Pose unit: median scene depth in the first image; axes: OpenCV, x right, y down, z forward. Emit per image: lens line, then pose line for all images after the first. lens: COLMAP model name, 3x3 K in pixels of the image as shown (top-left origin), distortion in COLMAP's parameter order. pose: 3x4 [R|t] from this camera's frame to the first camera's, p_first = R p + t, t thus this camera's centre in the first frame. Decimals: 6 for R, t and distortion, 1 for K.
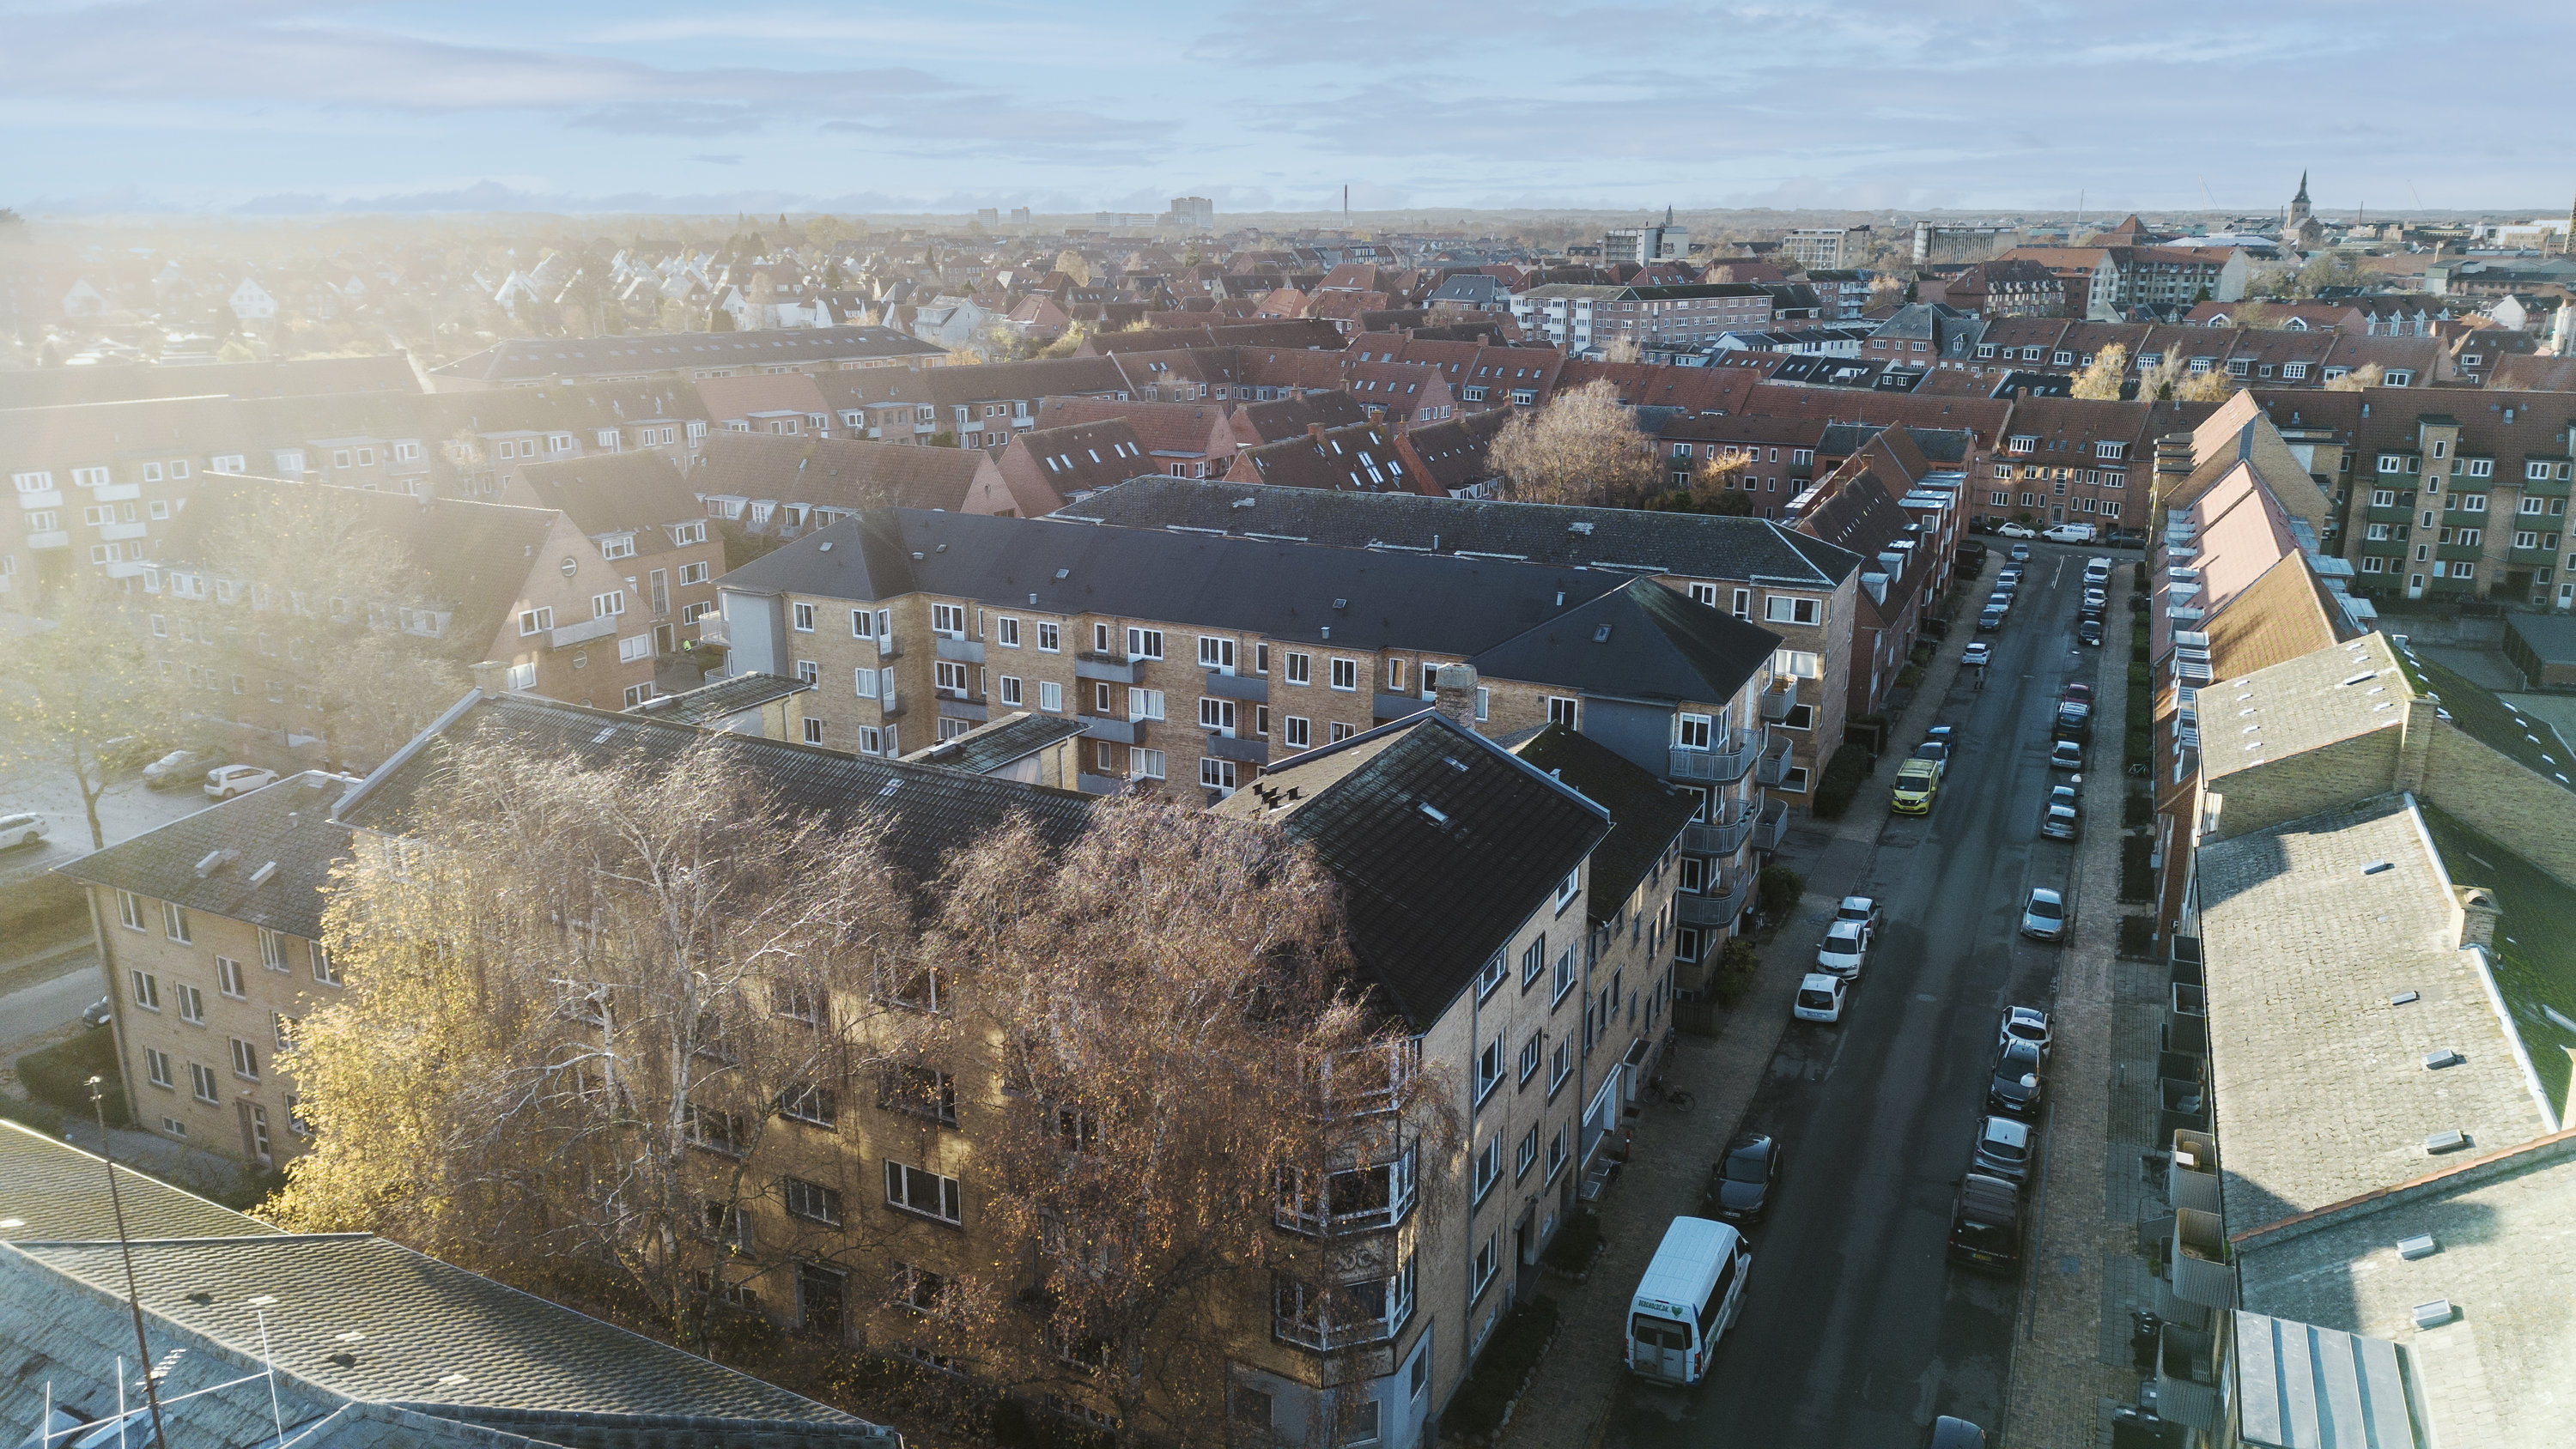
lens RADIAL K [[1765.3, 0, 1288.0], [0, 1765.3, 724.5], [0, 0, 1]] dist [-0.001739, -0.000600]
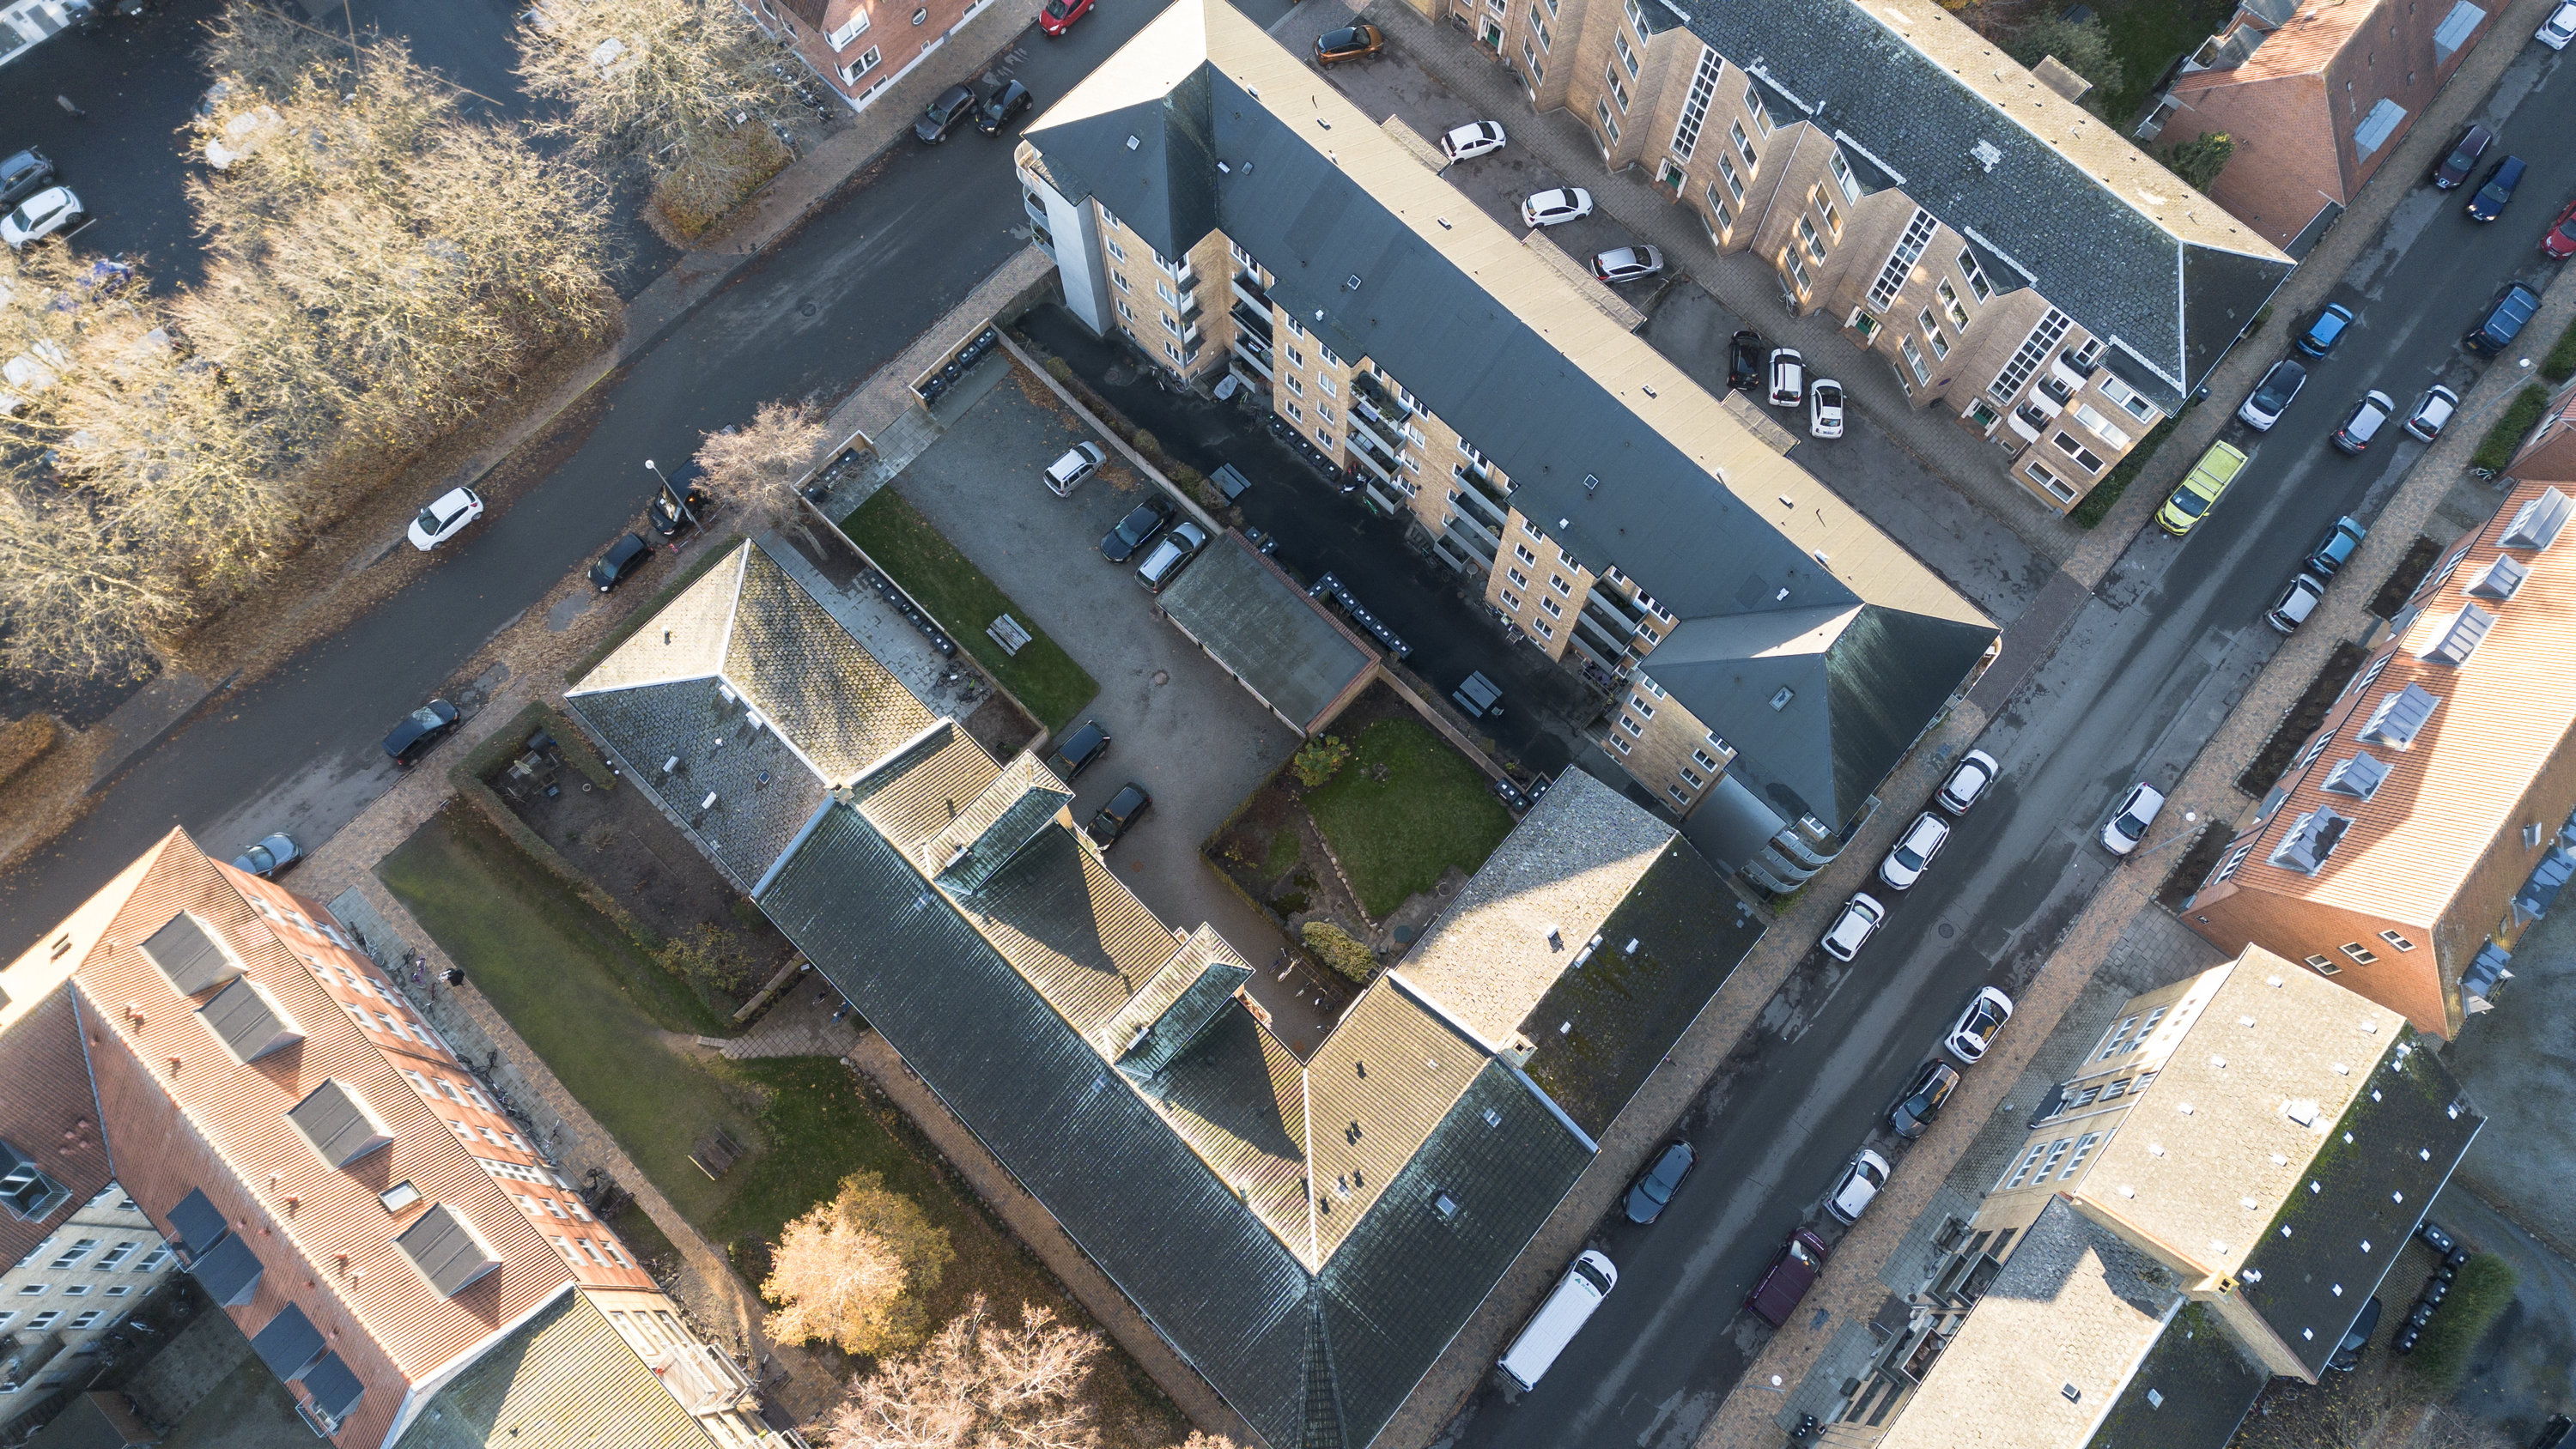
lens RADIAL K [[1765.3, 0, 1288.0], [0, 1765.3, 724.5], [0, 0, 1]] dist [-0.001739, -0.000600]
pose [[0.958609, 0.271741, -0.085007, -0.018709], [-0.088735, 0.568814, 0.817666, -0.840870], [0.270546, -0.776278, 0.569383, 0.250878]]
